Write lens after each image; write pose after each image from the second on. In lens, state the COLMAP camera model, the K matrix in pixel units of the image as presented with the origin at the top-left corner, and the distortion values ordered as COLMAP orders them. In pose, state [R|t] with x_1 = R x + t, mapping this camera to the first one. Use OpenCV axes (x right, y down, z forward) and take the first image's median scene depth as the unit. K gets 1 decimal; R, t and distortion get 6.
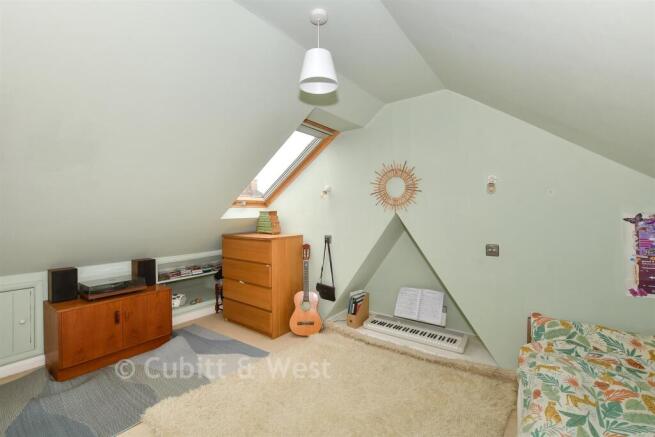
lens RADIAL K [[289.7, 0, 327.1], [0, 289.7, 218.0], [0, 0, 1]] dist [-0.001507, 0.000080]
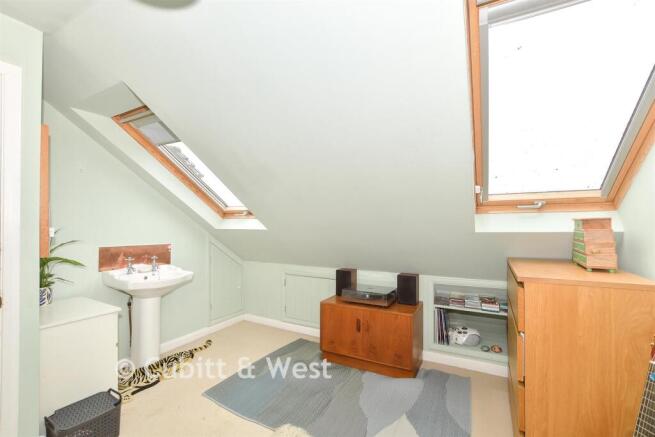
lens RADIAL K [[289.7, 0, 327.3], [0, 289.7, 218.3], [0, 0, 1]] dist [-0.001507, 0.000080]
pose [[0.133397, -0.013519, -0.990970, 0.243044], [-0.009400, 0.999845, -0.014905, -0.016133], [0.991018, 0.011303, 0.133249, 0.655151]]
